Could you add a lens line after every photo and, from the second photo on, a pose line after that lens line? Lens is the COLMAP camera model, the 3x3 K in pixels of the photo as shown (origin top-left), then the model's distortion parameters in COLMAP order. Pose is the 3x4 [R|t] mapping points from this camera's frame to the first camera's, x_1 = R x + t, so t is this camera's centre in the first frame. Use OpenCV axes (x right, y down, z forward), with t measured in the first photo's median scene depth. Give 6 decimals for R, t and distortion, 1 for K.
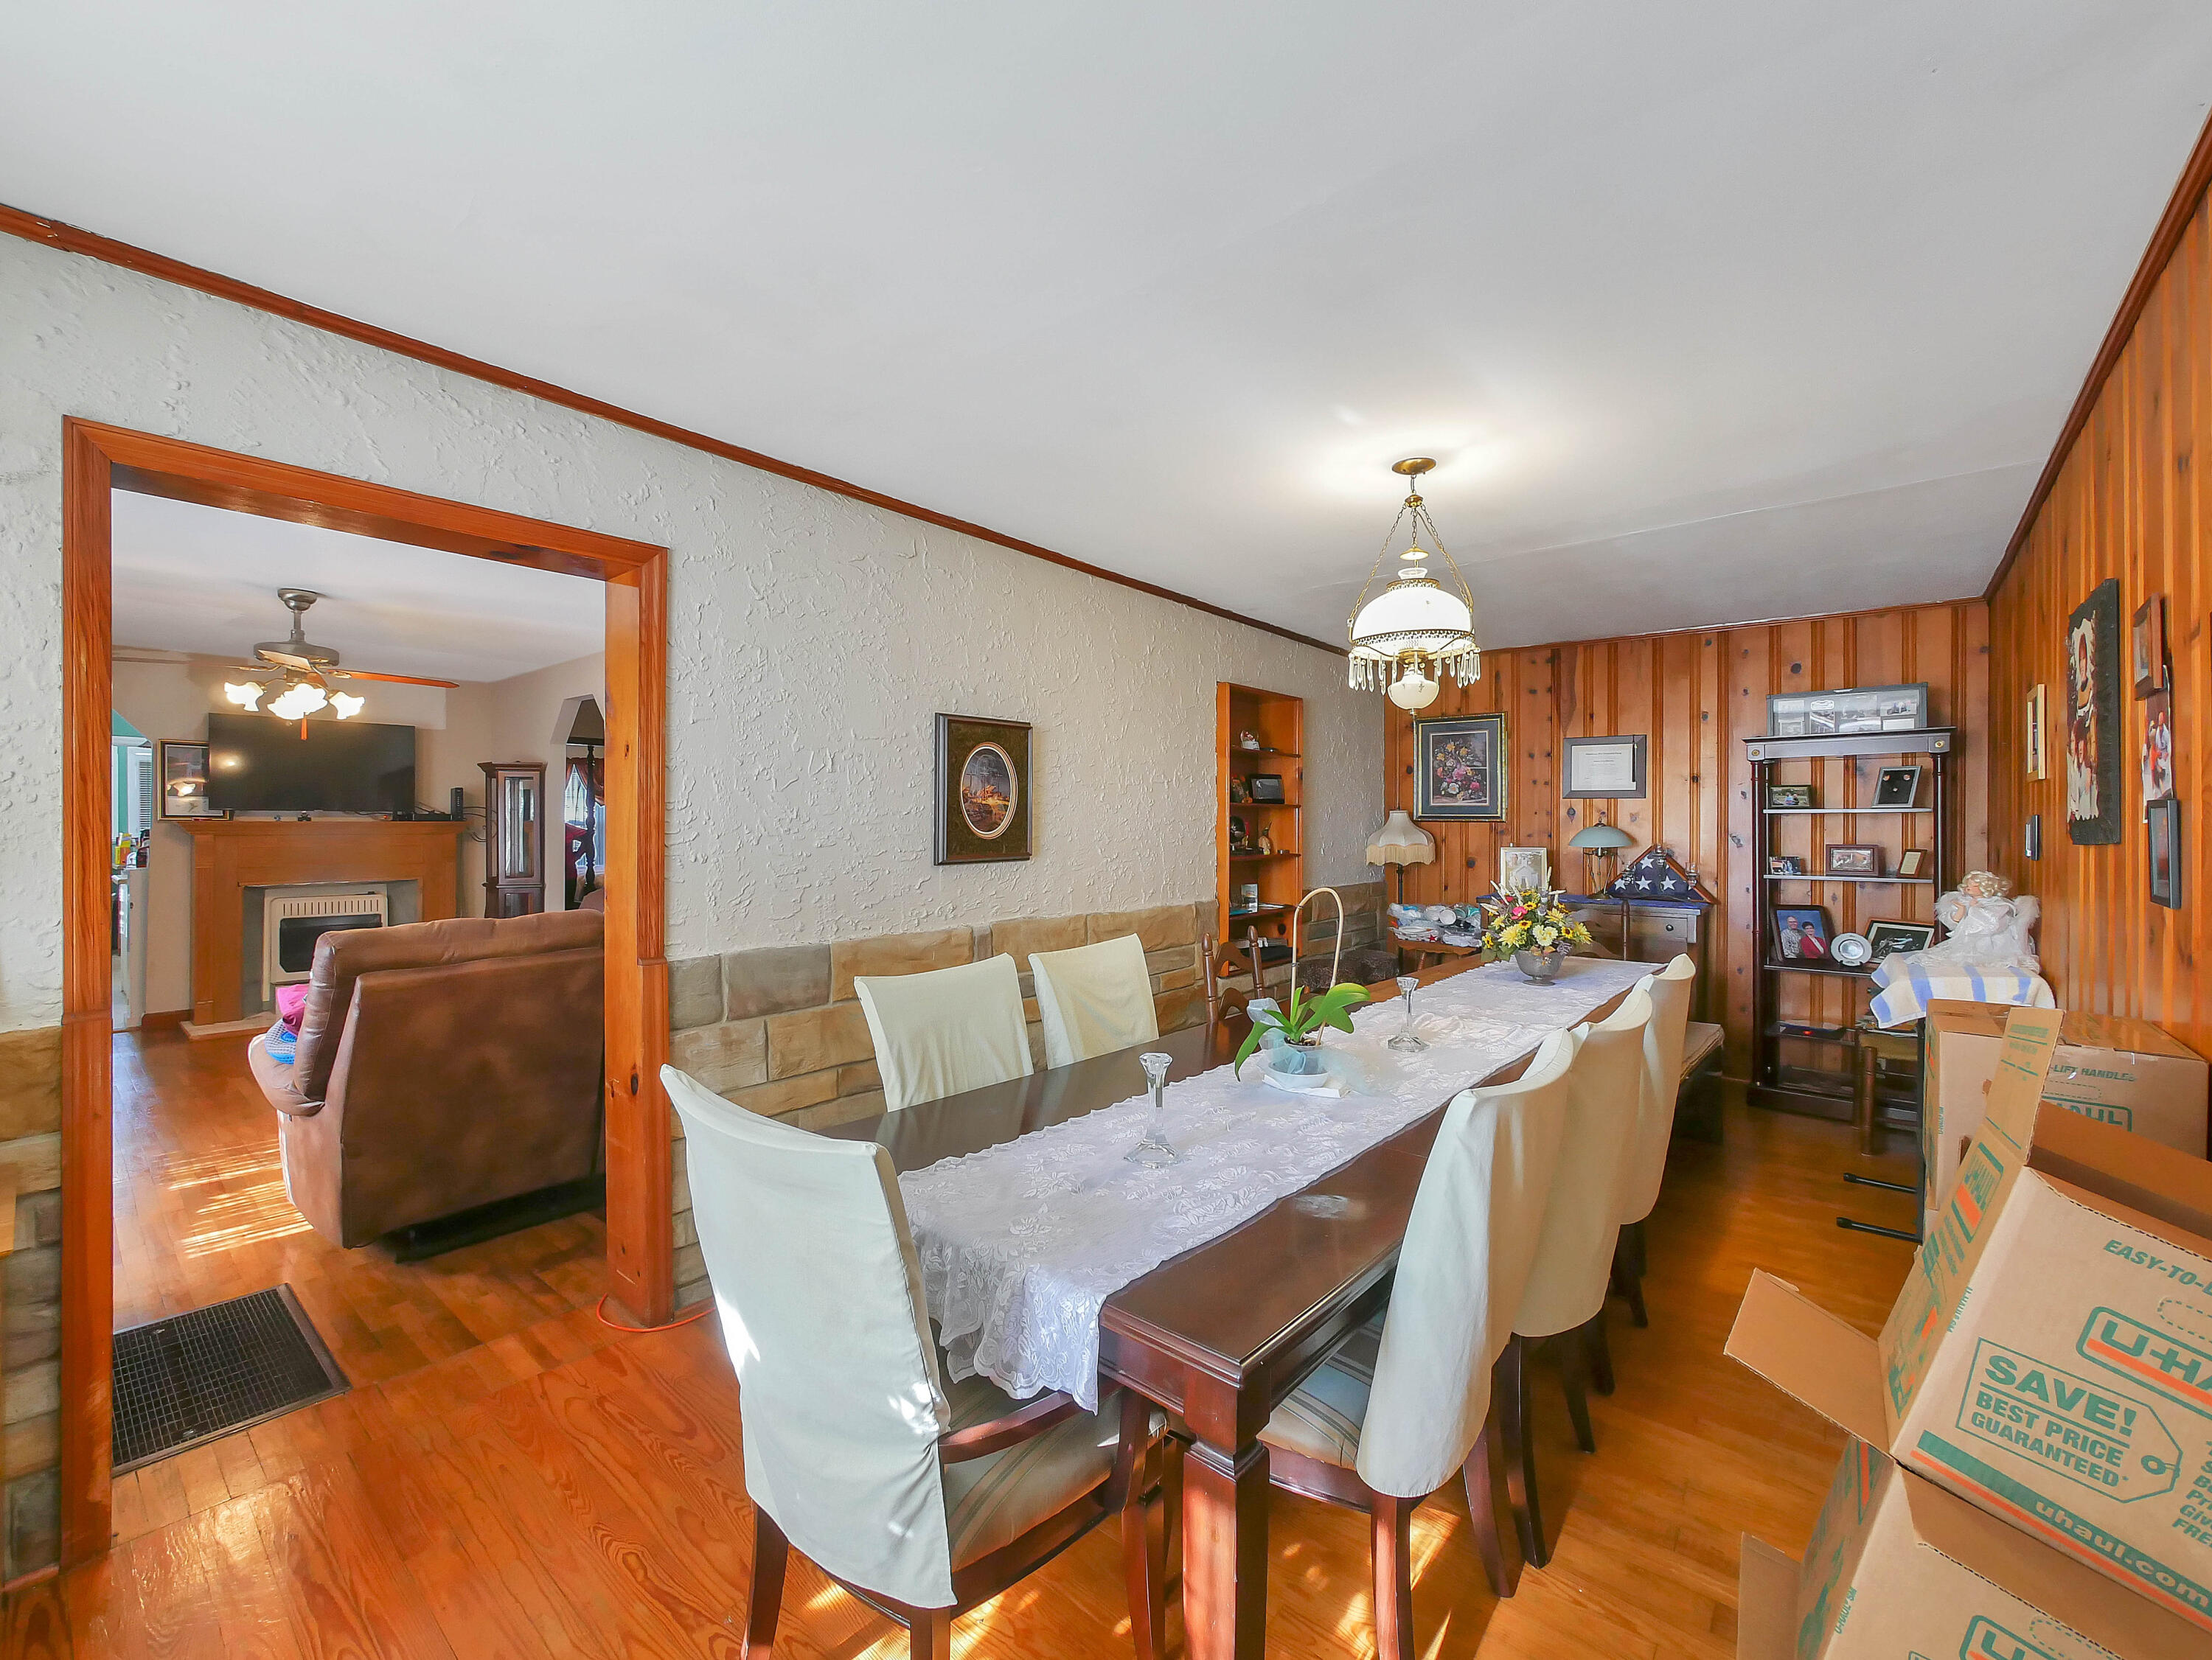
lens RADIAL K [[921.8, 0, 1102.8], [0, 921.8, 816.7], [0, 0, 1]] dist [-0.001479, 0.000217]
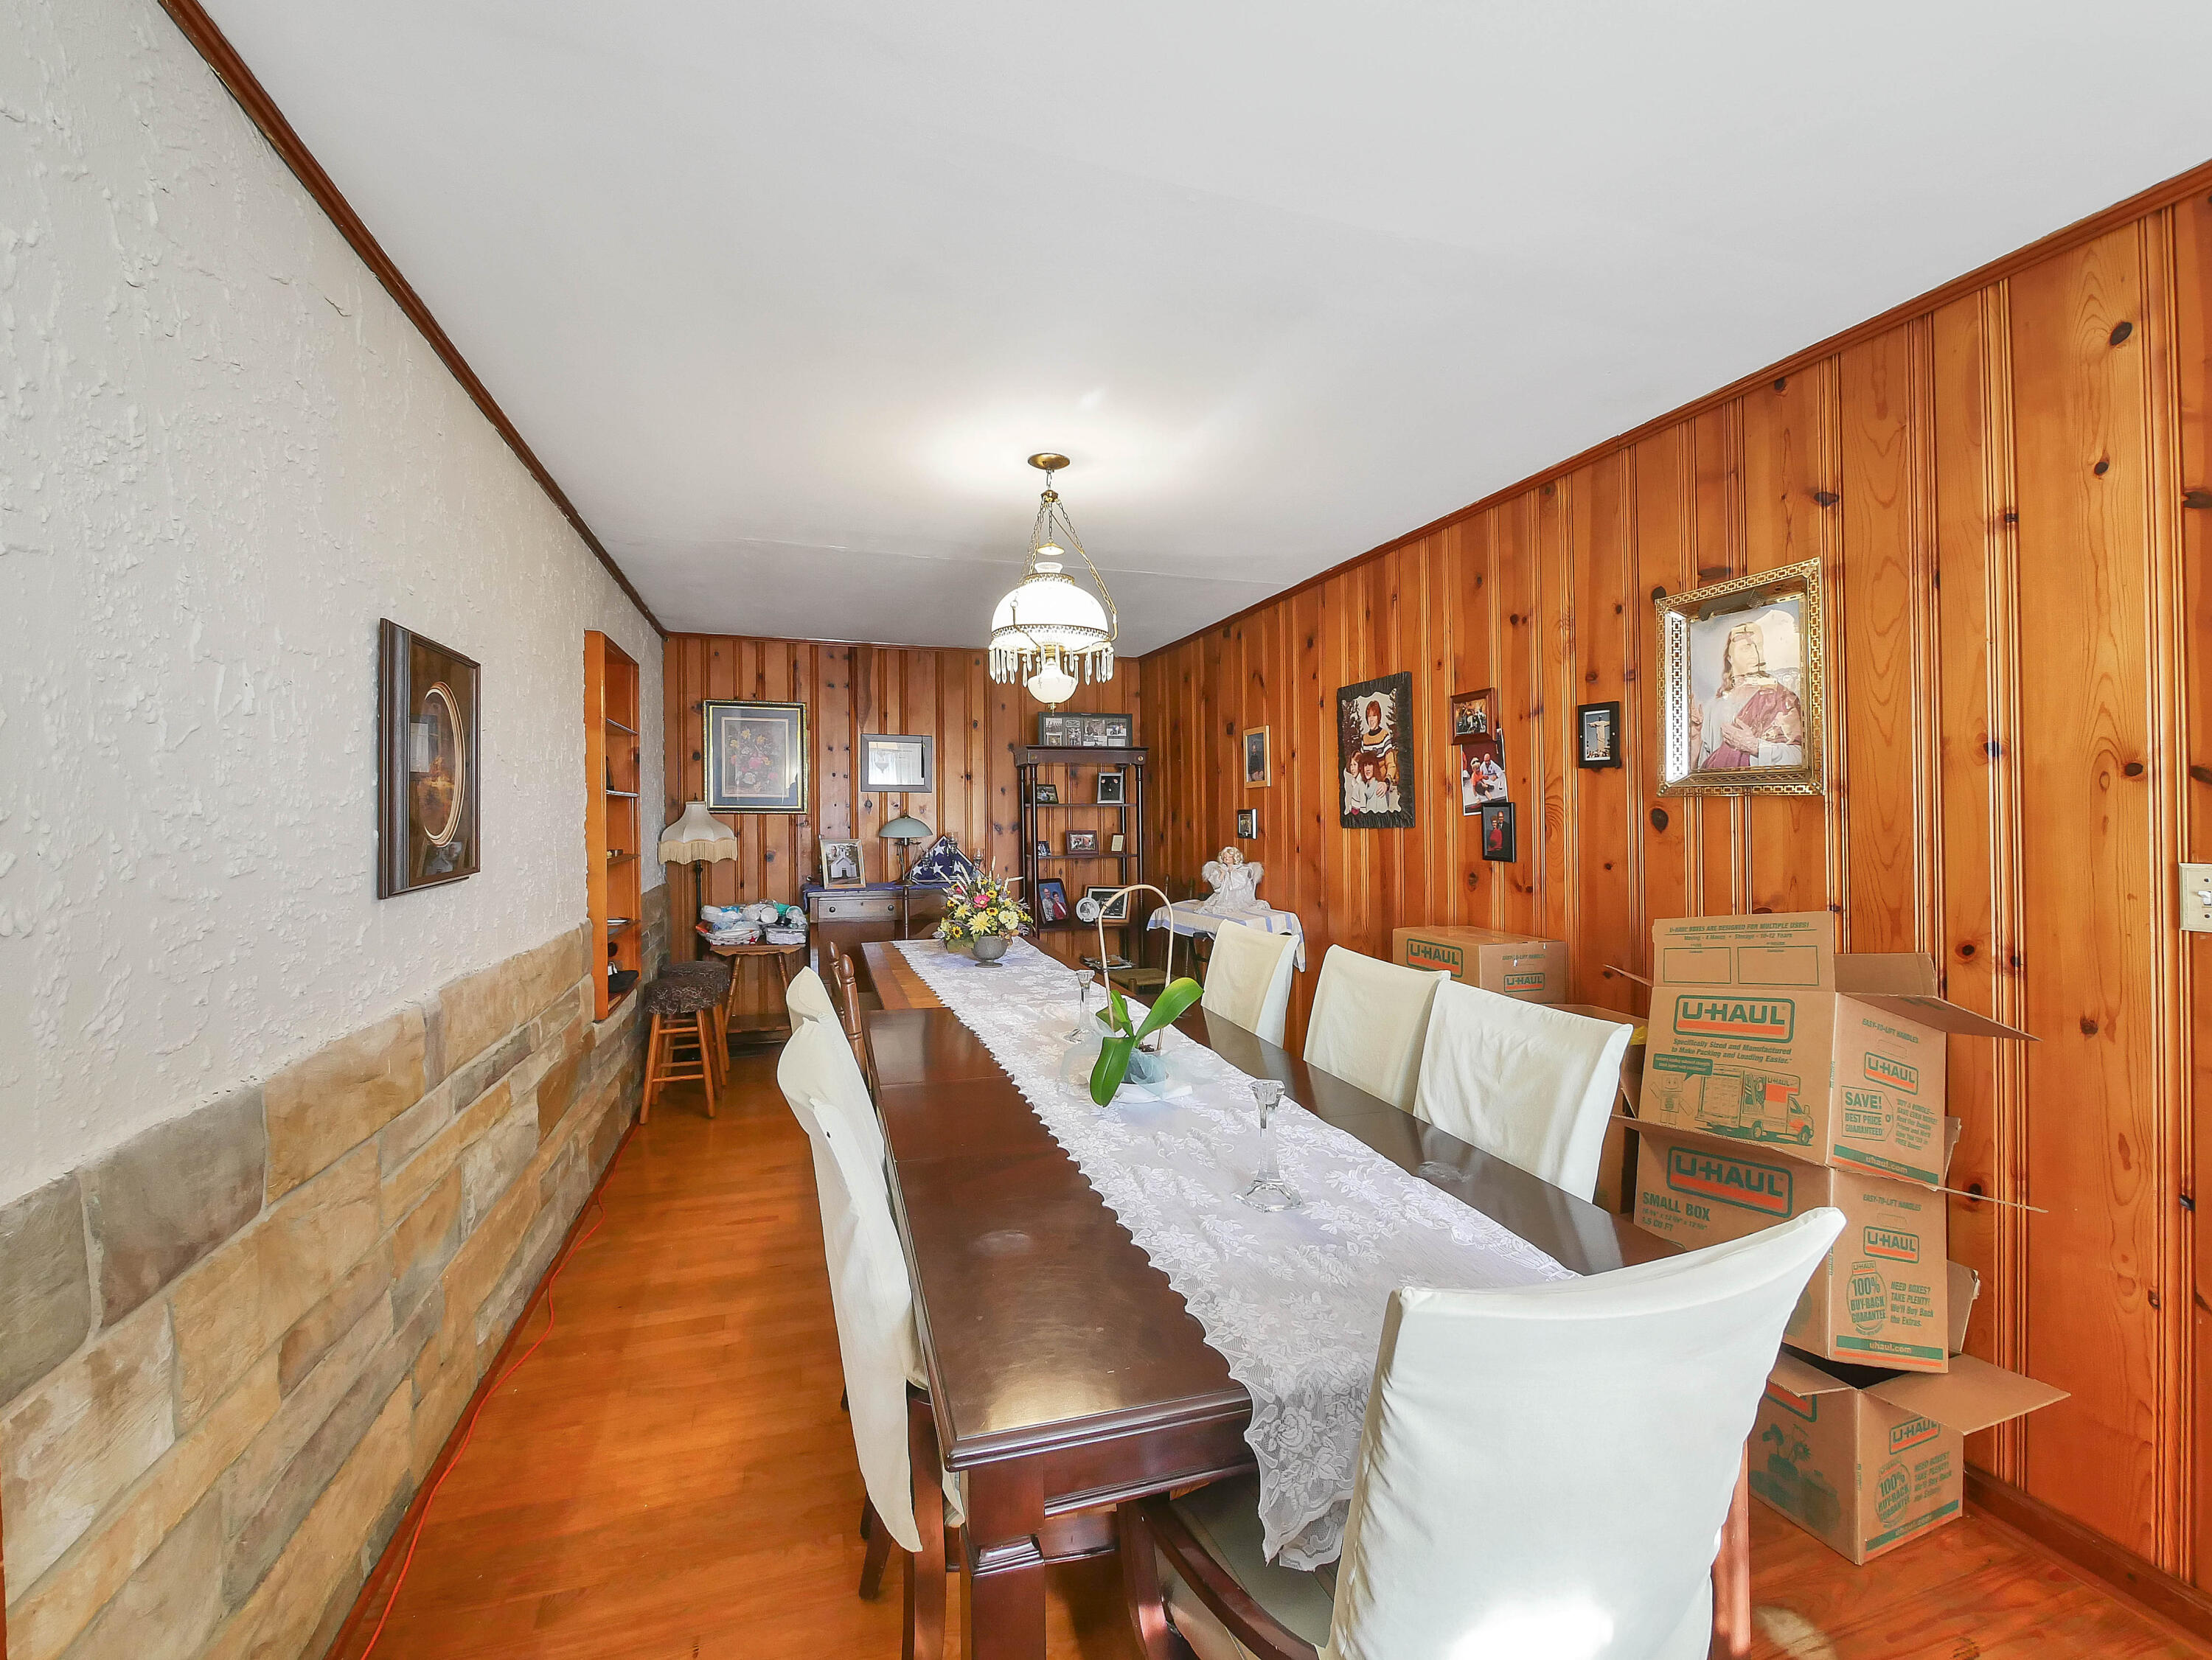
lens RADIAL K [[930.1, 0, 1102.9], [0, 930.1, 808.1], [0, 0, 1]] dist [-0.010628, 0.000577]
pose [[0.536975, 0.002938, 0.843593, -0.294793], [-0.004053, 0.999991, -0.000903, -0.000970], [-0.843588, -0.002934, 0.536983, 0.249492]]
